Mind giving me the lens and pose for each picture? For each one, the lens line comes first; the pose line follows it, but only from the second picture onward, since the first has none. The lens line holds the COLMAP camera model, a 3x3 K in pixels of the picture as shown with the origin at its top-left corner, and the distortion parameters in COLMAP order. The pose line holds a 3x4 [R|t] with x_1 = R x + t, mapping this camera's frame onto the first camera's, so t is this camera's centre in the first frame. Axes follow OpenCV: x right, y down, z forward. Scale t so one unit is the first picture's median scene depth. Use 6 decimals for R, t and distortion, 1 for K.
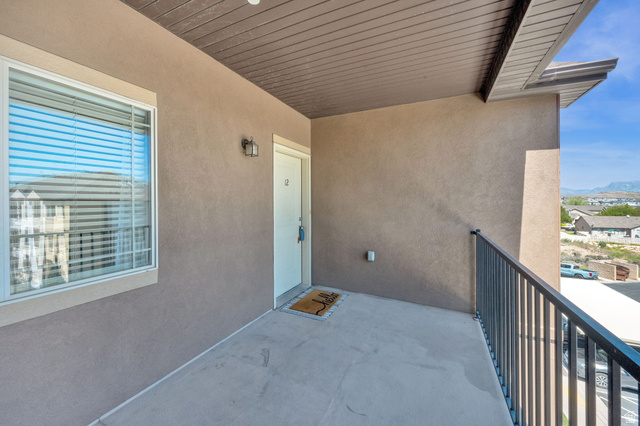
lens RADIAL K [[258.1, 0, 305.7], [0, 258.1, 204.2], [0, 0, 1]] dist [-0.002908, 0.000106]
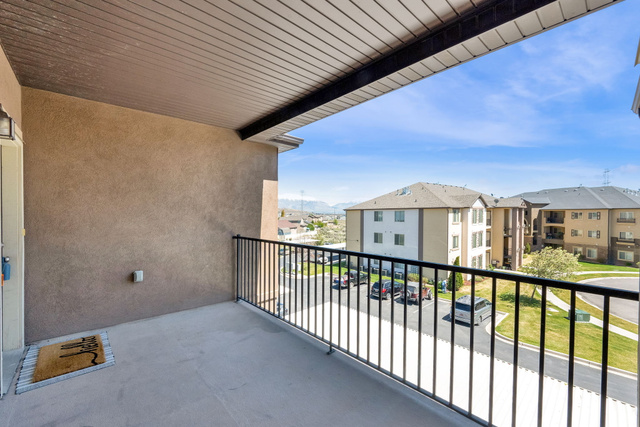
lens RADIAL K [[258.1, 0, 328.5], [0, 258.1, 226.6], [0, 0, 1]] dist [-0.002908, 0.000106]
pose [[0.354761, -0.056729, 0.933235, -0.376762], [0.018049, 0.998387, 0.053829, -0.005784], [-0.934783, -0.002252, 0.355212, 0.084870]]
